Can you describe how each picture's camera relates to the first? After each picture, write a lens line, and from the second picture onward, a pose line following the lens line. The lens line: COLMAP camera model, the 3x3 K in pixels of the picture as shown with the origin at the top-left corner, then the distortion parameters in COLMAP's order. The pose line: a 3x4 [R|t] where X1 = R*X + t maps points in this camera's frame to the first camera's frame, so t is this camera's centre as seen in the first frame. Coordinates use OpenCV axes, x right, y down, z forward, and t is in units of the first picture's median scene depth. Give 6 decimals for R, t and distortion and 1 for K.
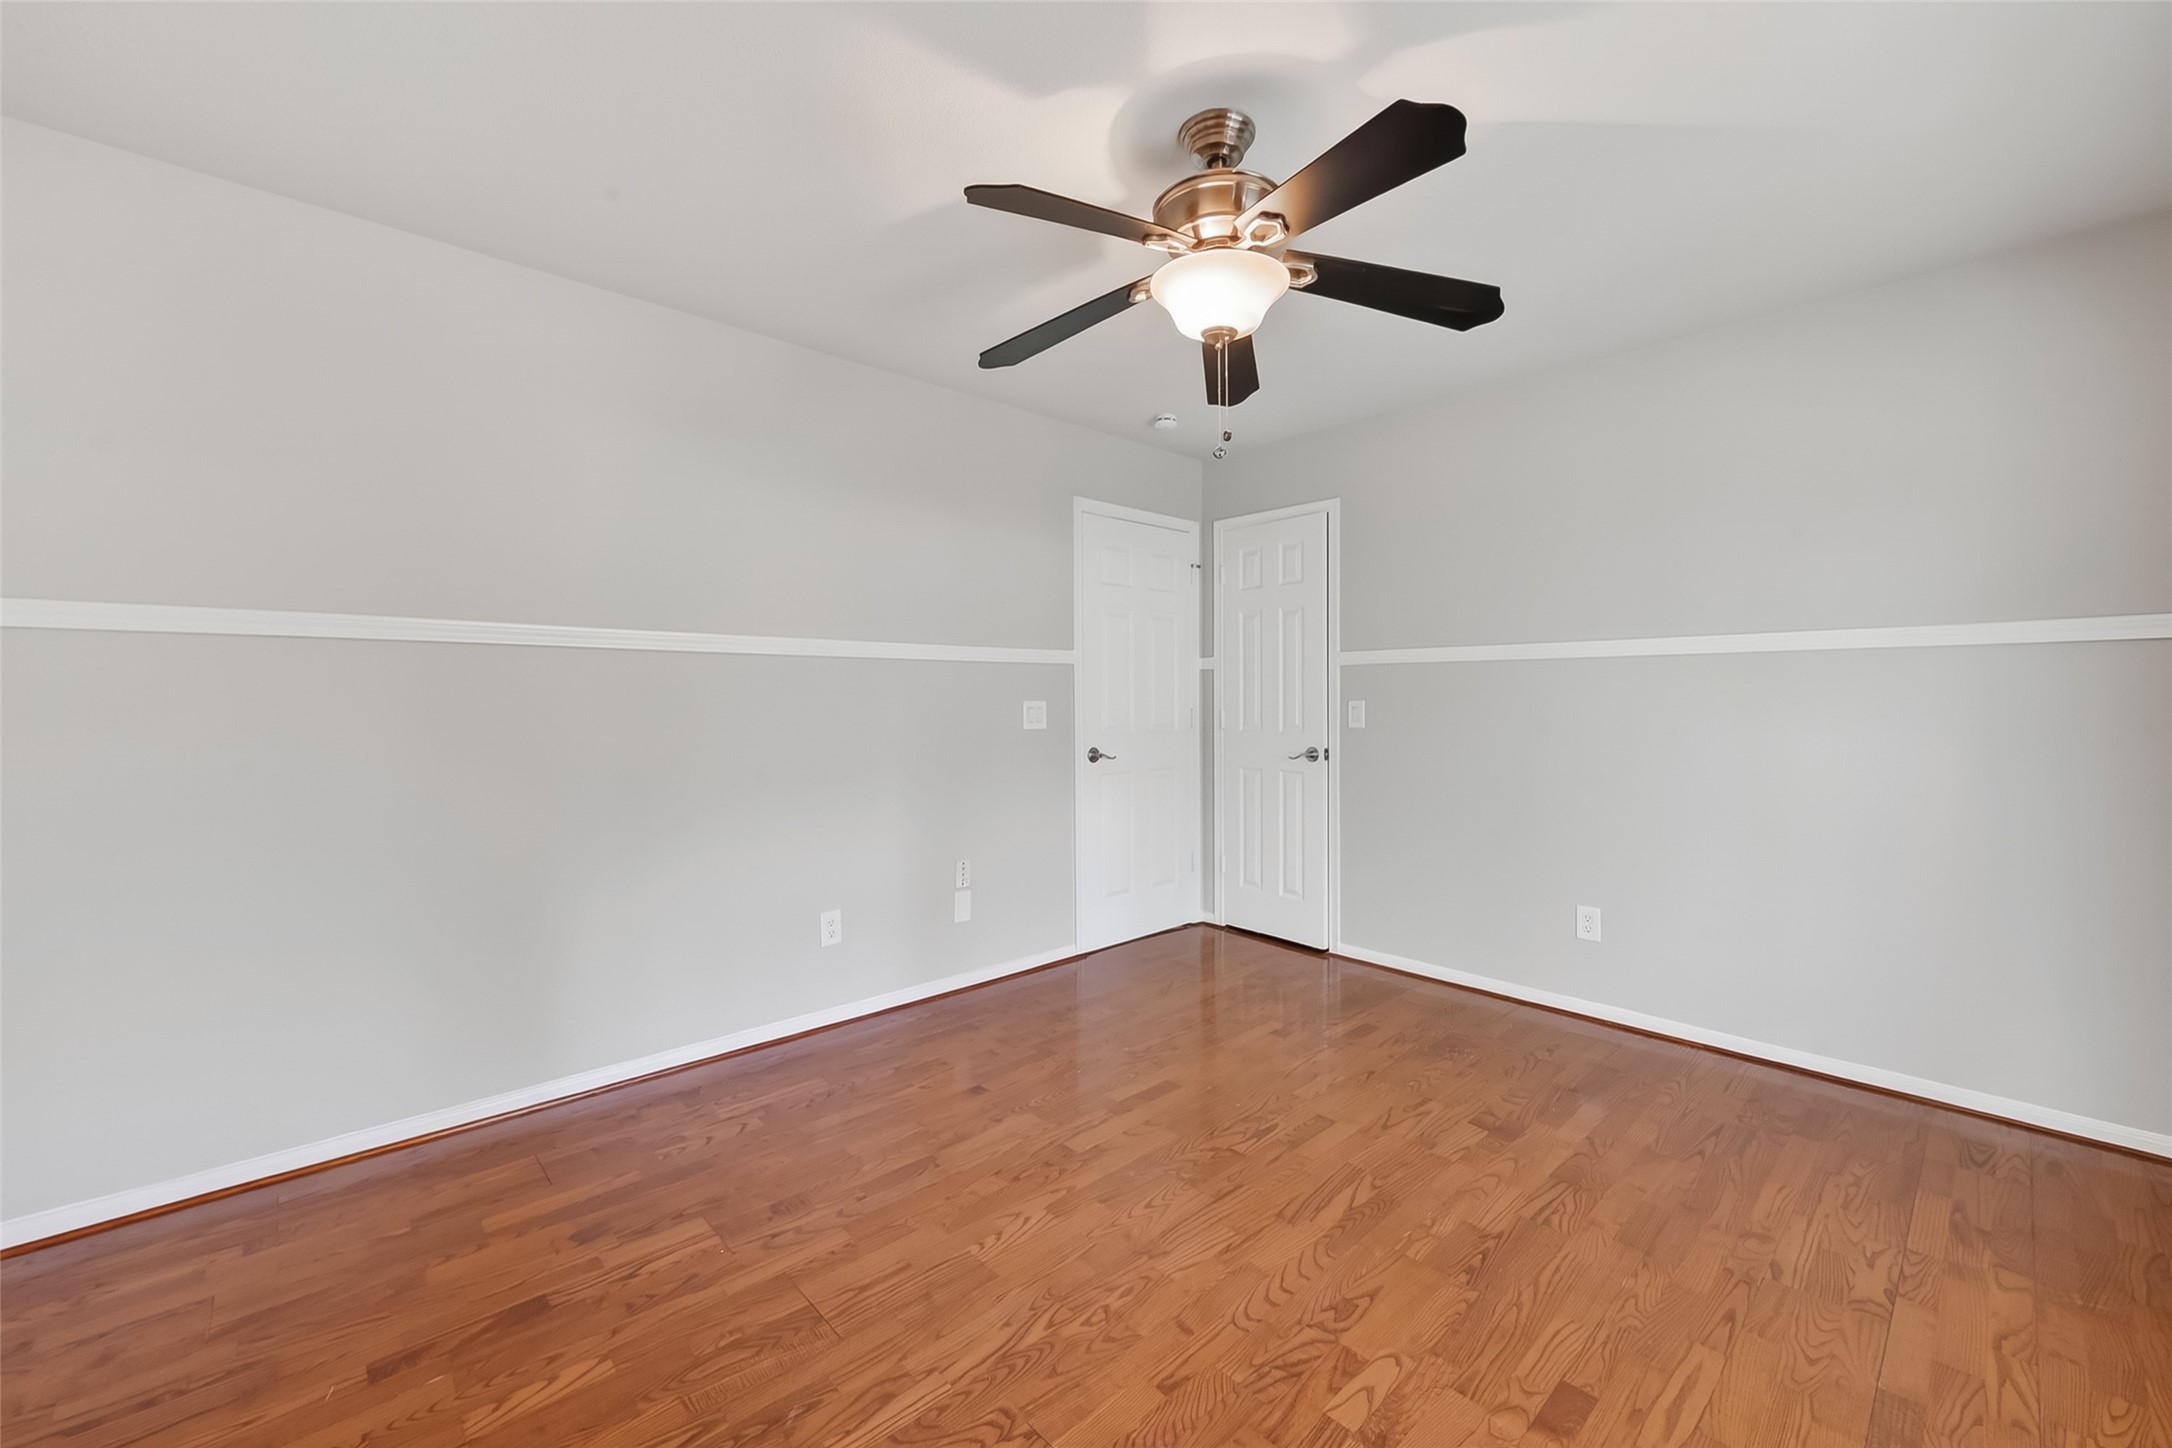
lens RADIAL K [[845.0, 0, 1099.3], [0, 845.0, 702.8], [0, 0, 1]] dist [-0.000324, -0.000045]
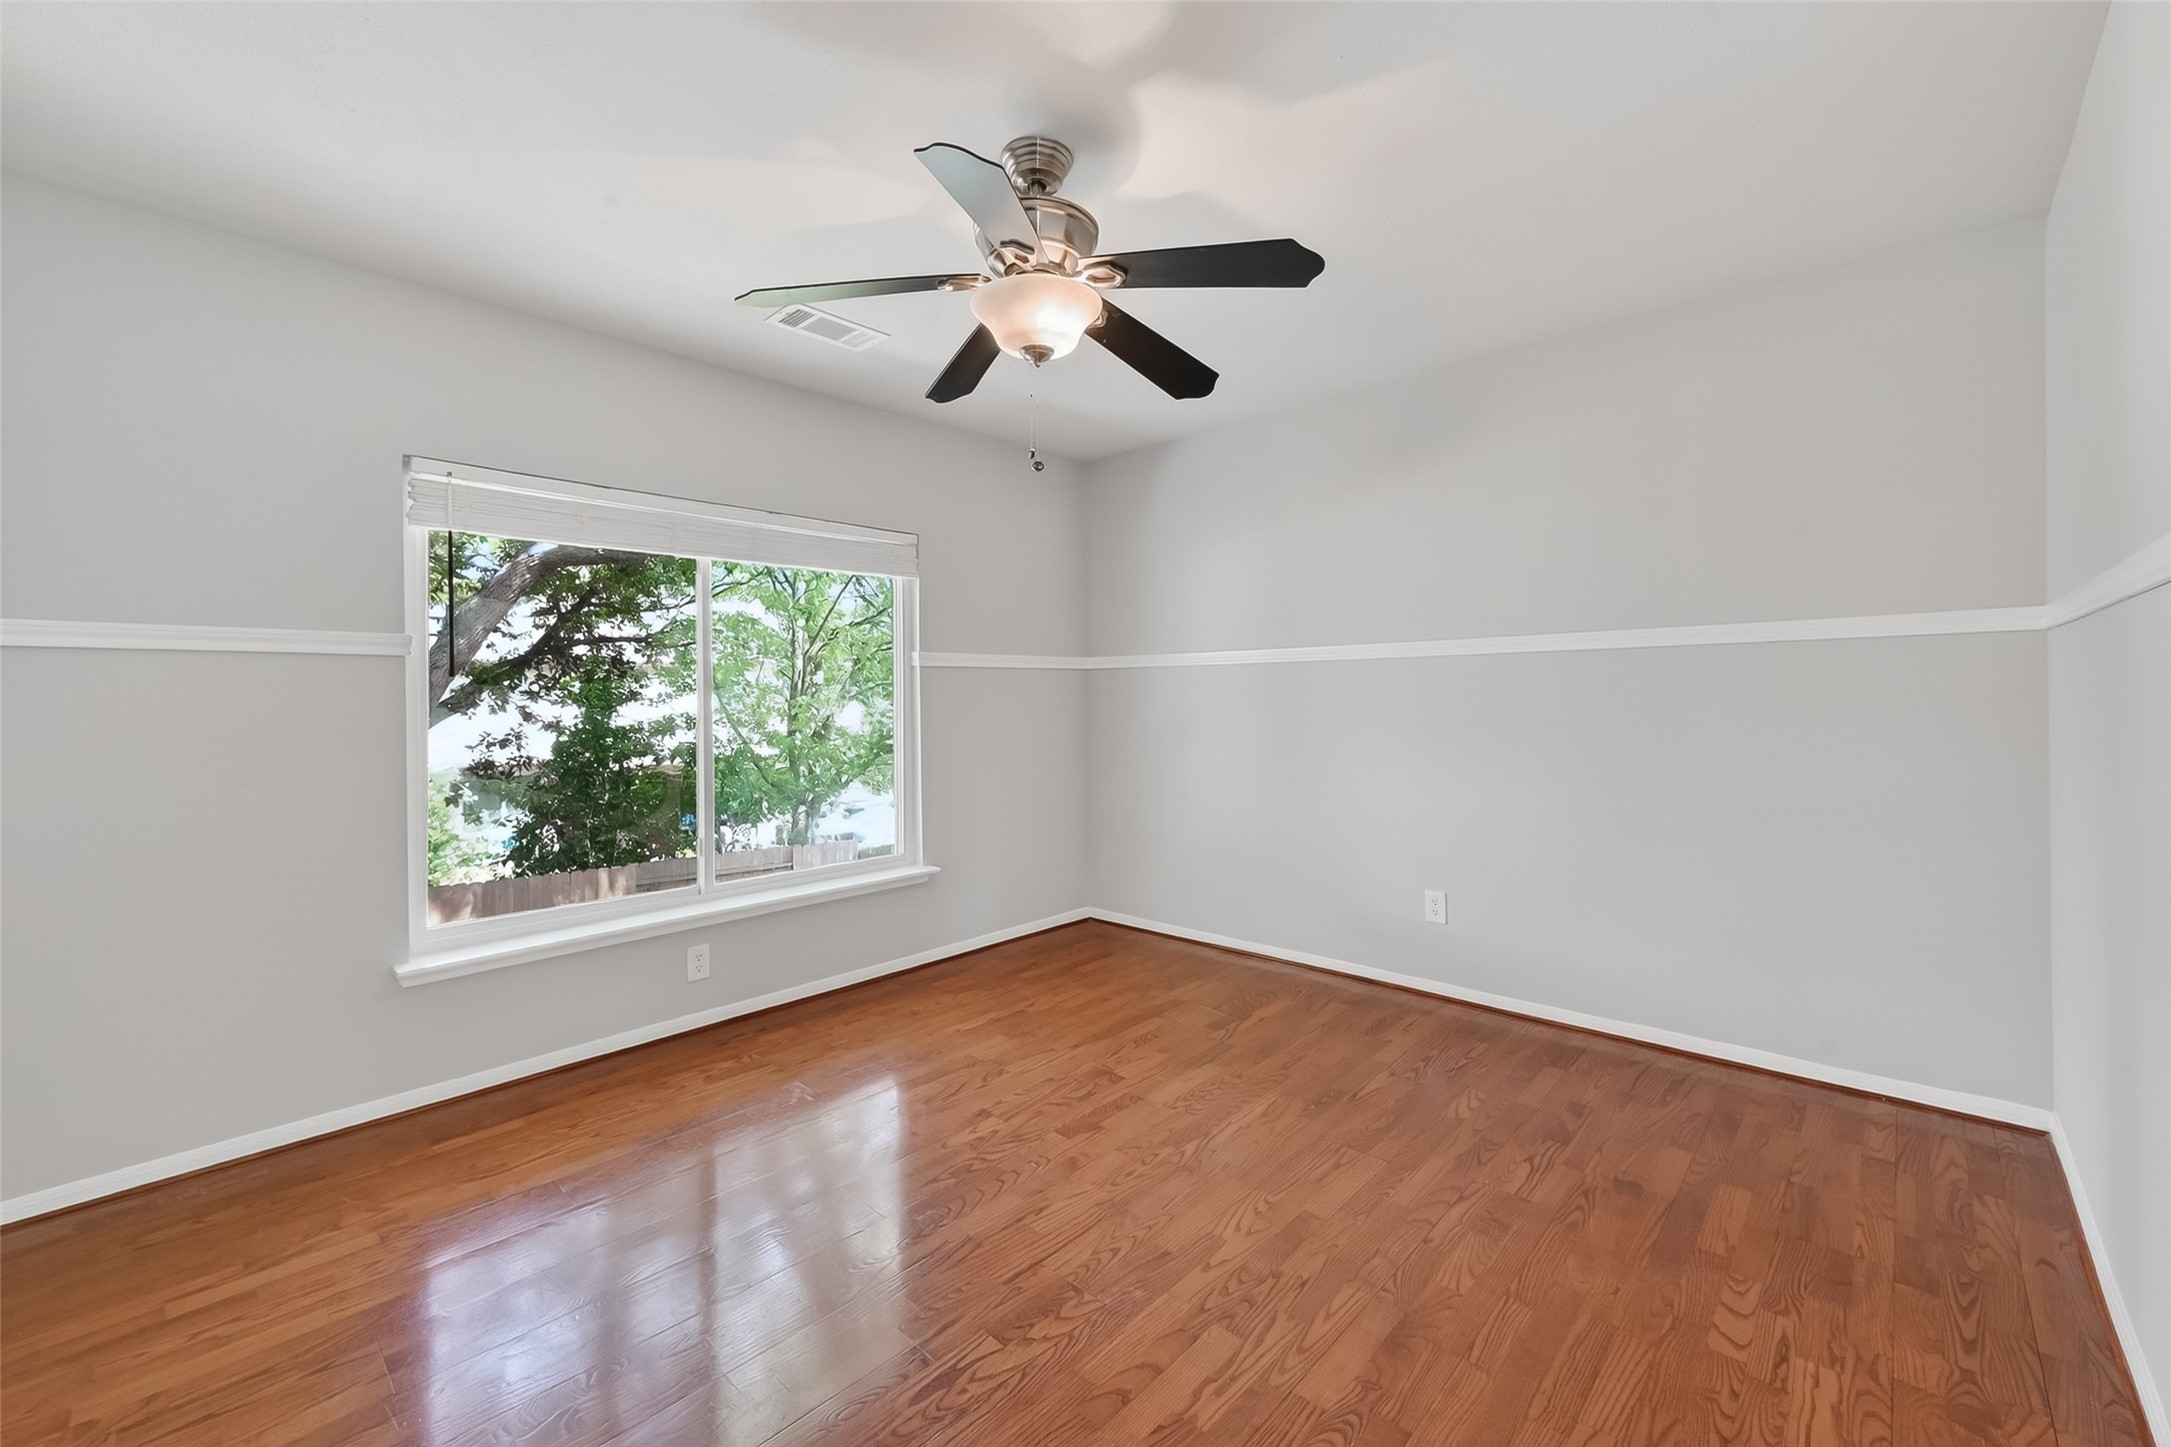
lens RADIAL K [[844.6, 0, 1098.8], [0, 844.6, 702.3], [0, 0, 1]] dist [-0.000324, -0.000045]
pose [[-0.997545, 0.012492, -0.068908, 0.146064], [0.011683, 0.999858, 0.012126, -0.015078], [0.069049, 0.011291, -0.997549, 2.104381]]
